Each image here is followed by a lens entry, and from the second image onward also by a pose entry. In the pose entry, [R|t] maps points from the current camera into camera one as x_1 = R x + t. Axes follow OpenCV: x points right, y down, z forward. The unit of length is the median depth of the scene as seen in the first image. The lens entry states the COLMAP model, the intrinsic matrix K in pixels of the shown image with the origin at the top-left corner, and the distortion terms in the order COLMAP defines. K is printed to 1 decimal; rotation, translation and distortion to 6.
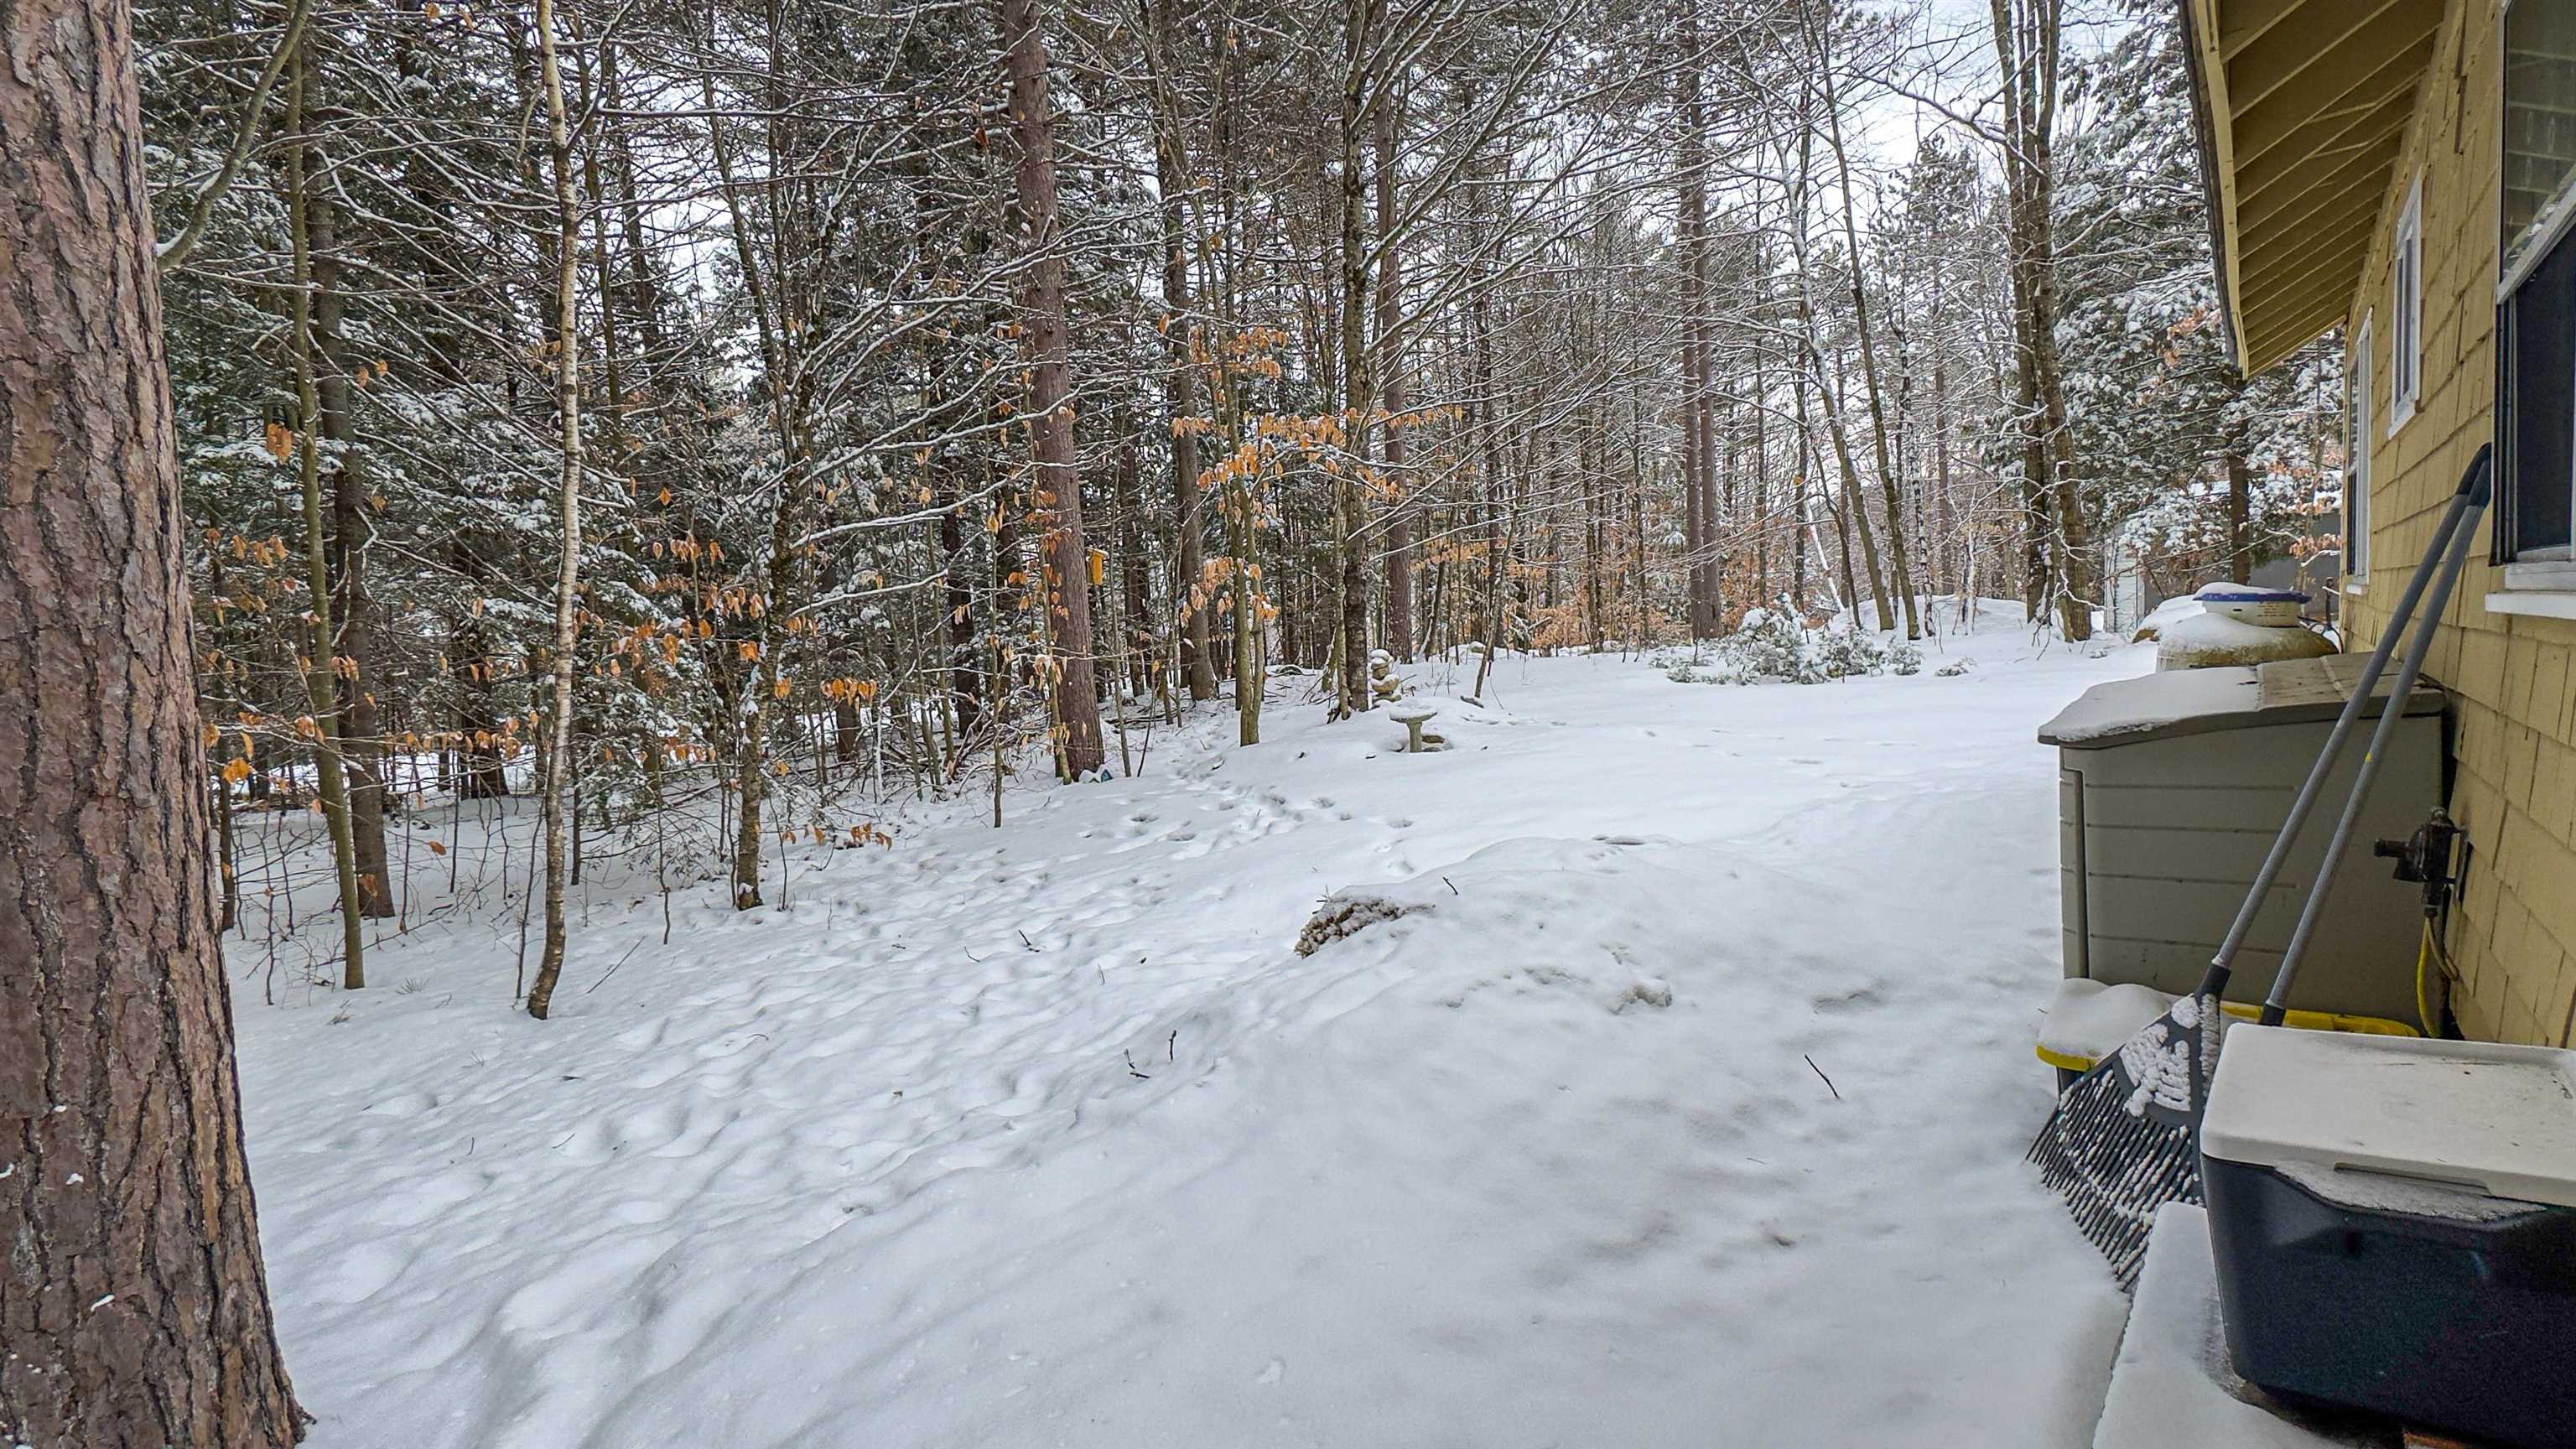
lens RADIAL K [[1145.2, 0, 1282.4], [0, 1145.2, 714.5], [0, 0, 1]] dist [0.031777, -0.000102]
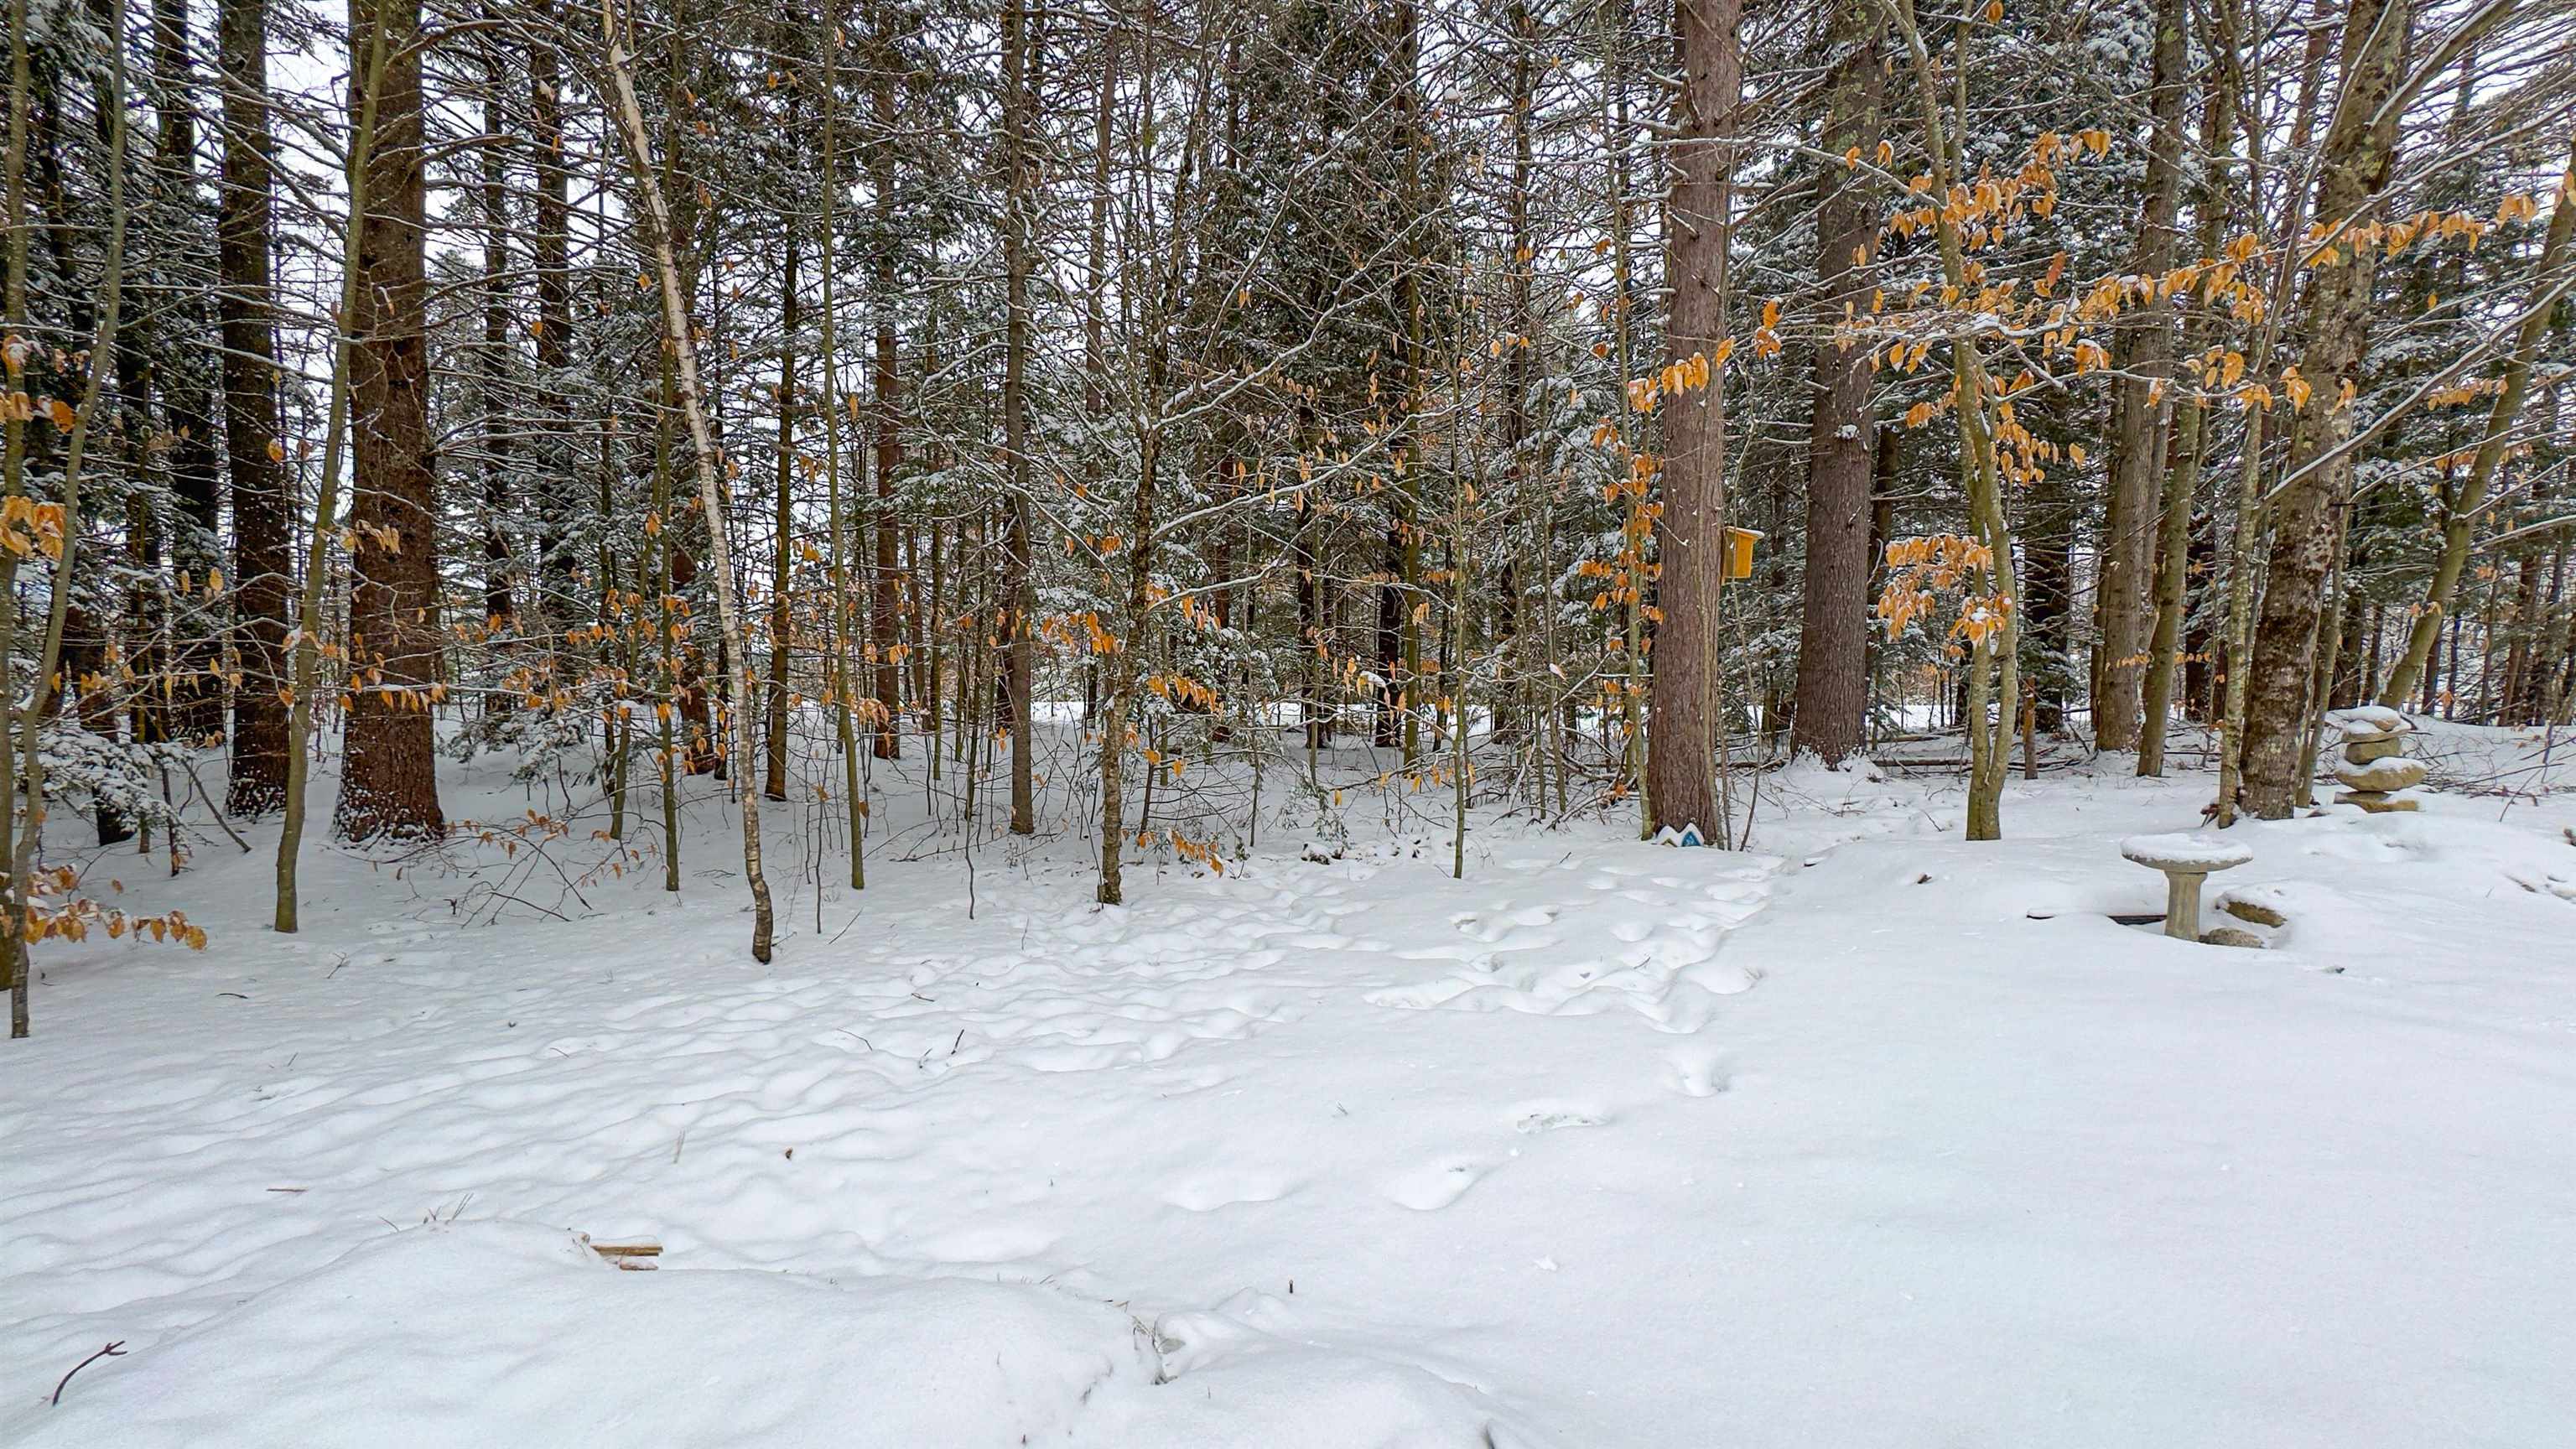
lens RADIAL K [[1033.7, 0, 1288.0], [0, 1033.7, 724.5], [0, 0, 1]] dist [0.009778, -0.000412]
pose [[0.575651, 0.120503, -0.808767, 0.236983], [-0.095947, 0.992203, 0.079543, -0.050339], [0.812047, 0.031810, 0.582725, 0.426463]]
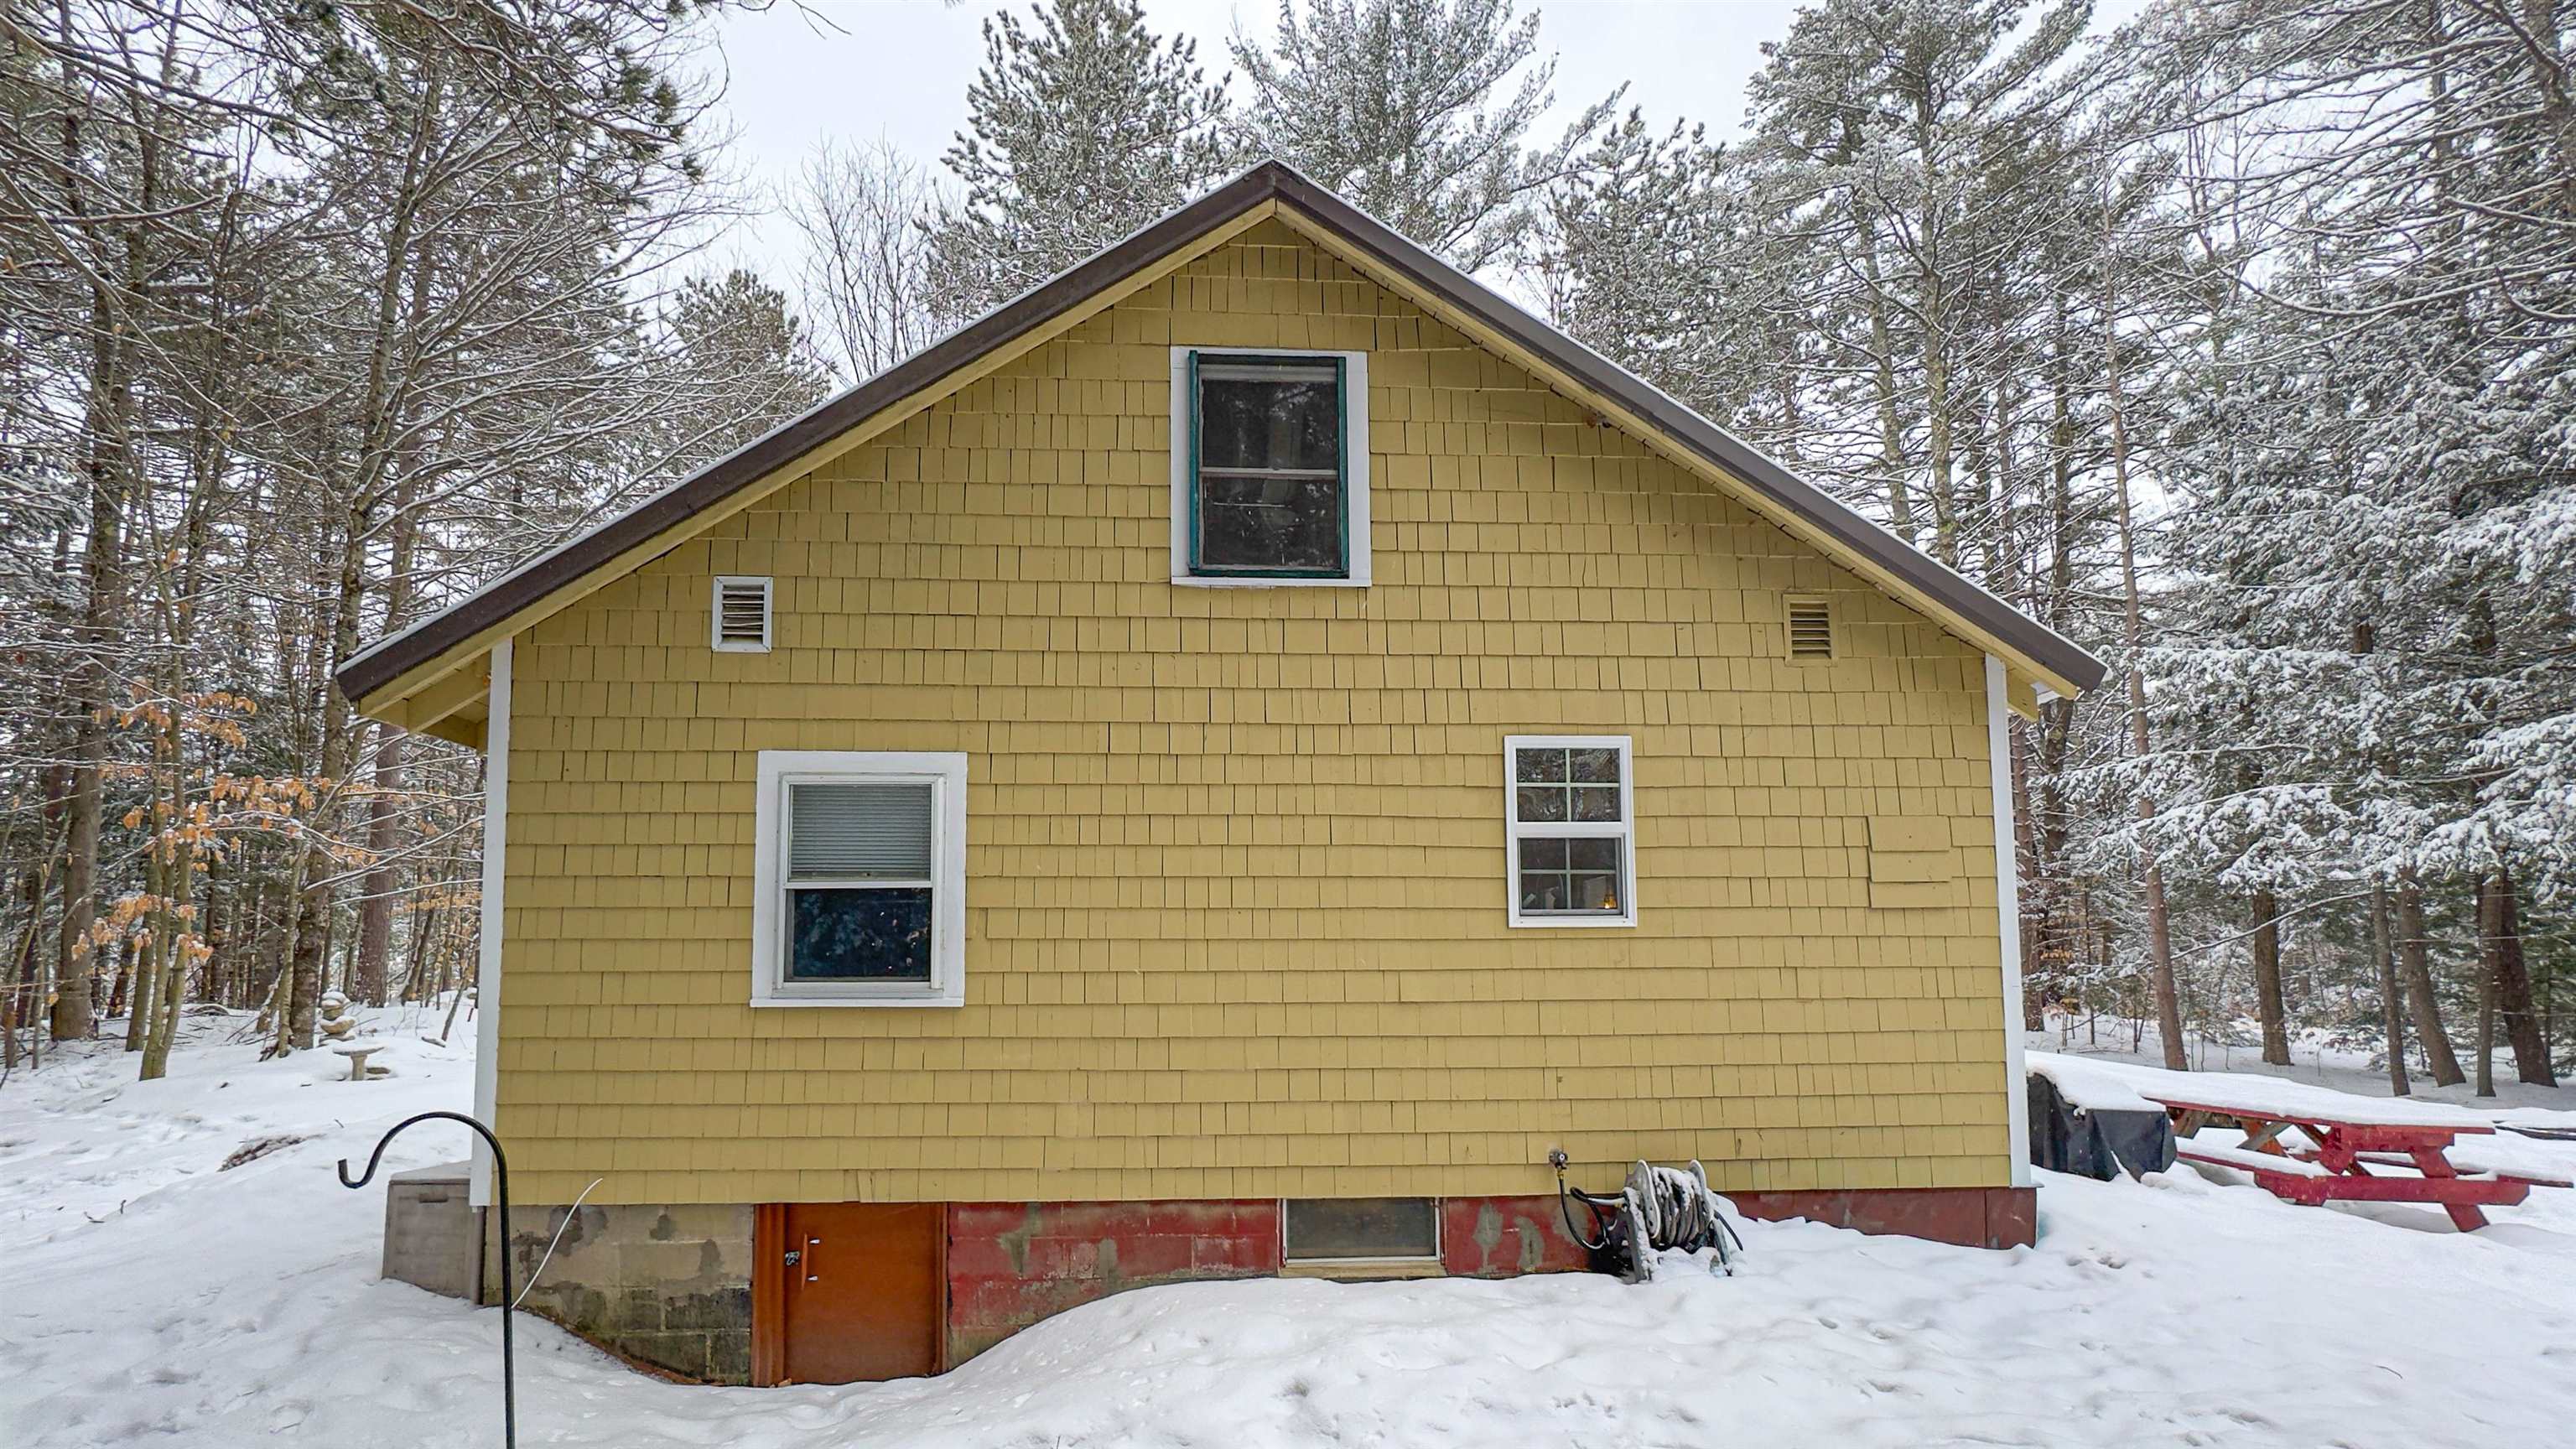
lens RADIAL K [[1144.0, 0, 1286.7], [0, 1144.0, 896.4], [0, 0, 1]] dist [-0.000417, -0.000056]
pose [[0.721219, 0.103841, 0.684880, -0.017677], [0.002740, 0.988265, -0.152726, 0.026433], [-0.692702, 0.112025, 0.712471, -0.491997]]
